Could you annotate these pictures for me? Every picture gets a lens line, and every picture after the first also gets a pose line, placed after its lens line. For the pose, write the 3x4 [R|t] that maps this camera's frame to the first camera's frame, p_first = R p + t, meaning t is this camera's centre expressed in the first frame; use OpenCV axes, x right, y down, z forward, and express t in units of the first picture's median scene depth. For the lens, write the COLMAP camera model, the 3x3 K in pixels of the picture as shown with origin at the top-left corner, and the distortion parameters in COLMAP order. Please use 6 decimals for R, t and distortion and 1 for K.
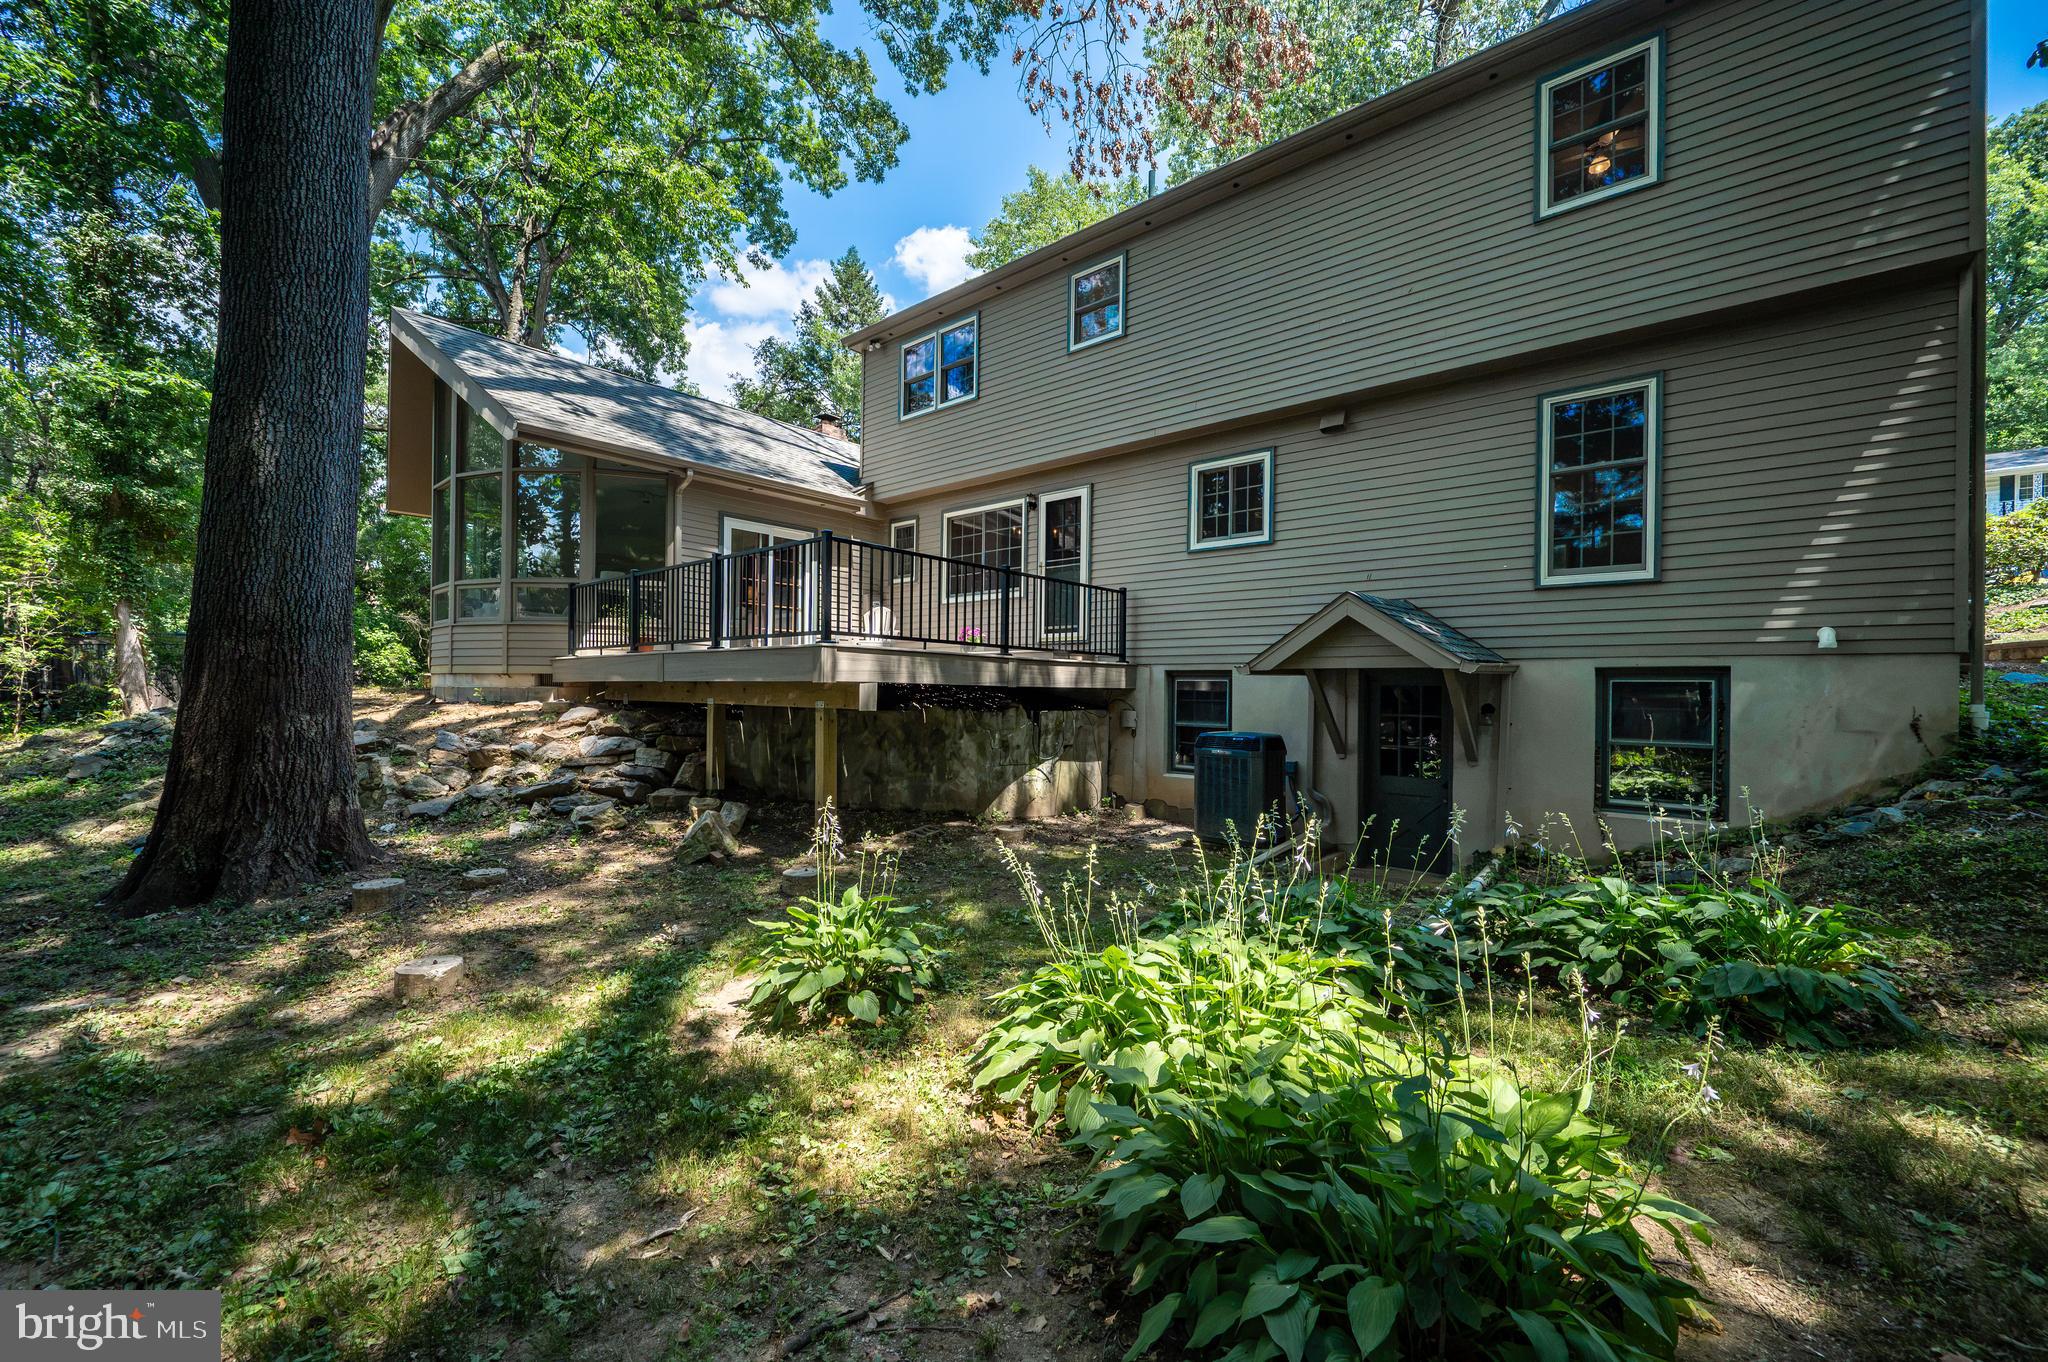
lens RADIAL K [[803.4, 0, 1036.1], [0, 803.4, 687.0], [0, 0, 1]] dist [0.000838, -0.000174]
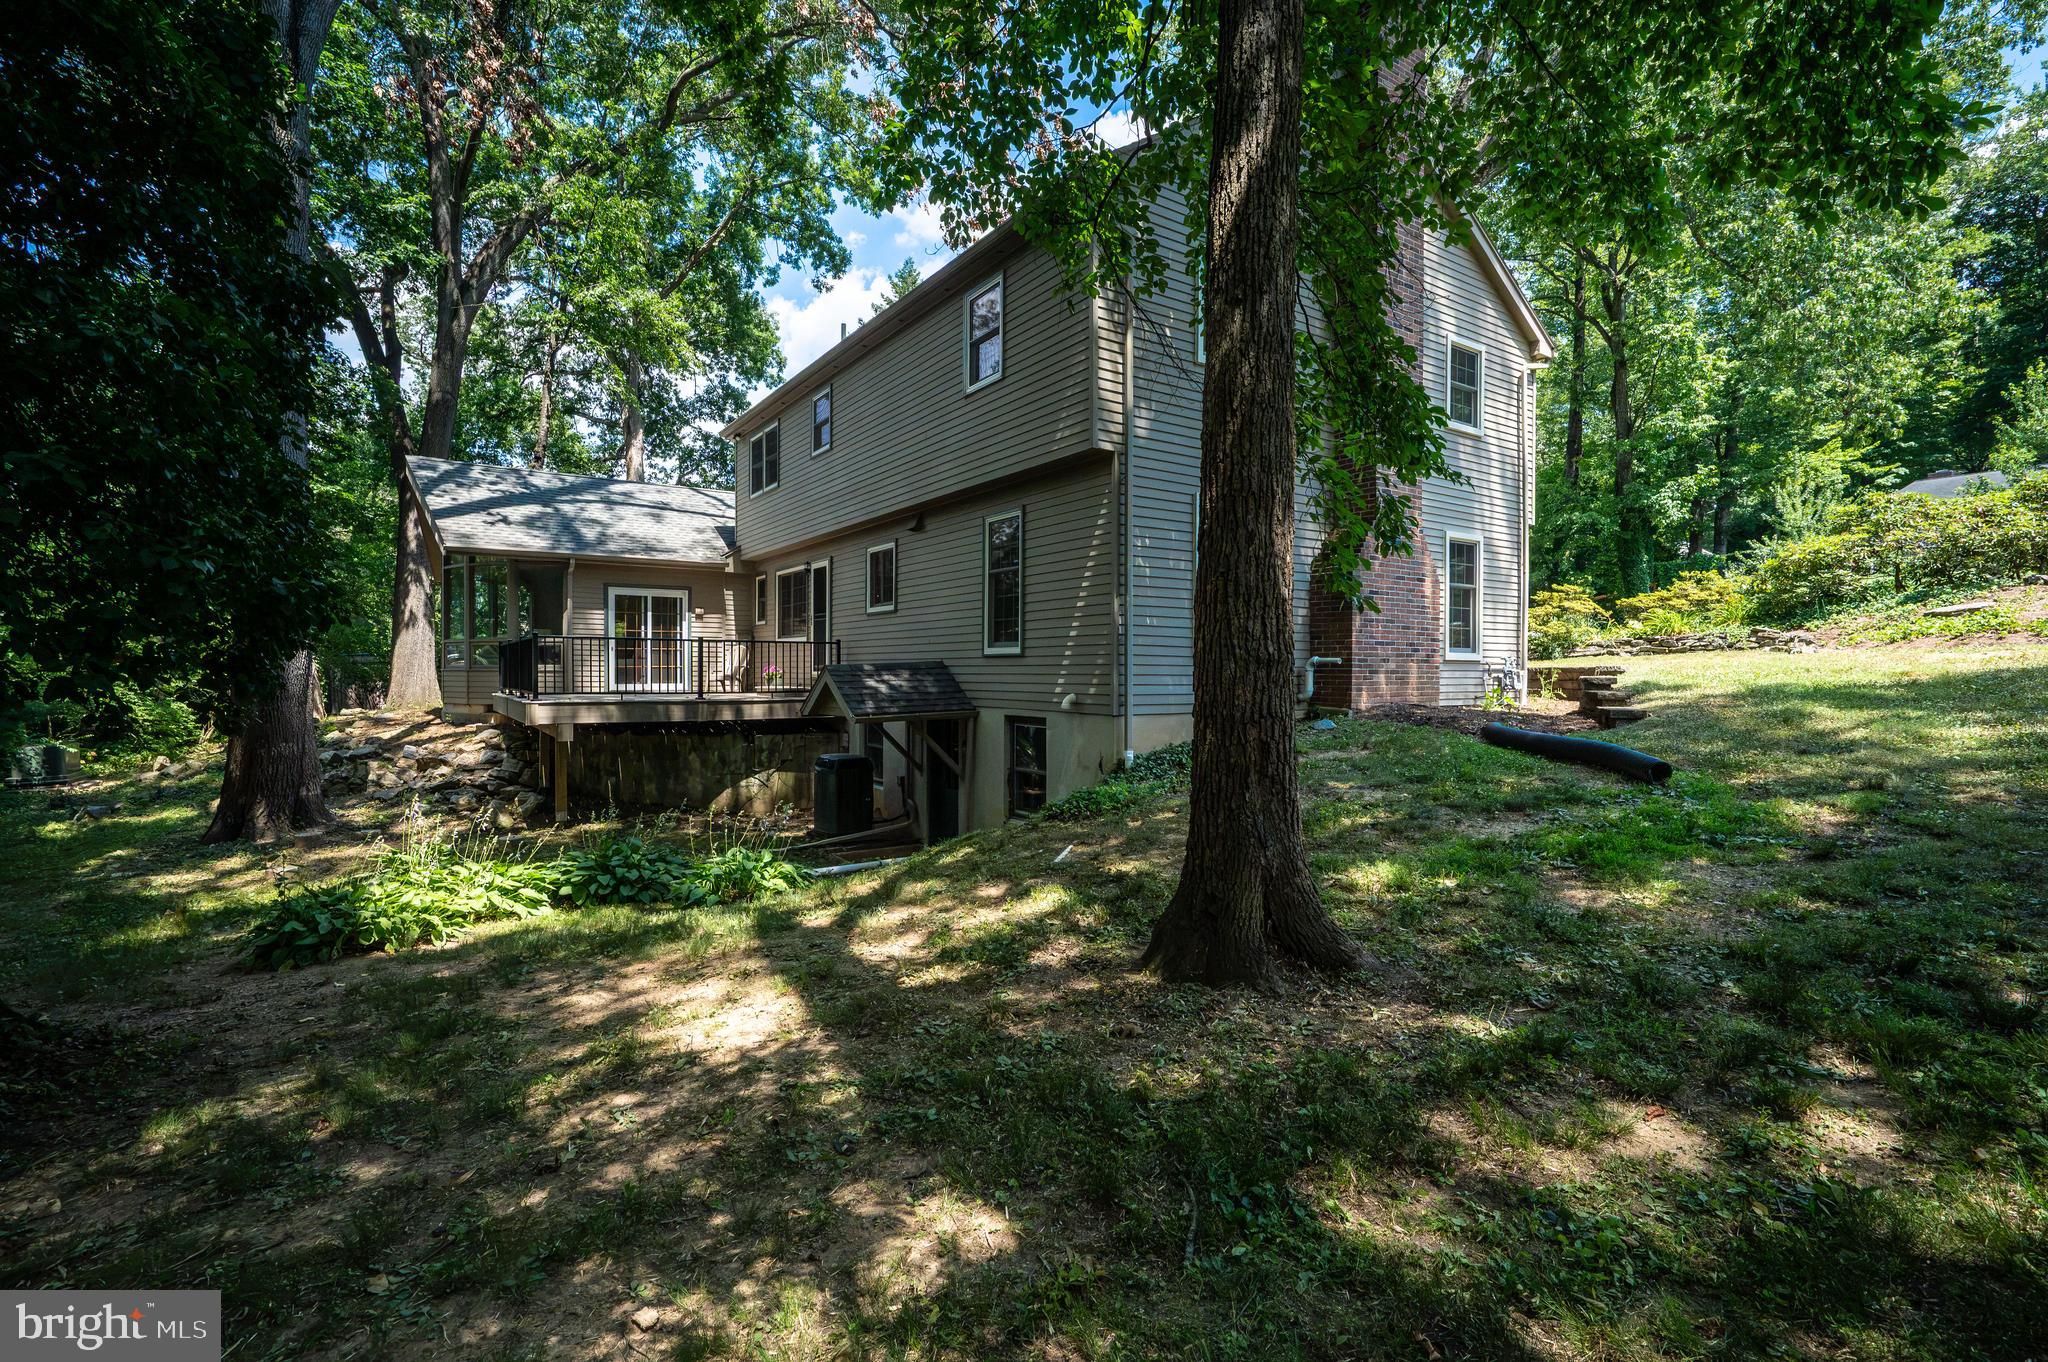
lens RADIAL K [[935.8, 0, 1024.0], [0, 935.8, 681.0], [0, 0, 1]] dist [-0.001697, -0.000112]
pose [[0.963102, -0.005848, -0.269074, 0.808208], [0.008314, 0.999933, 0.008023, -0.066291], [0.269009, -0.009964, 0.963086, -0.383940]]
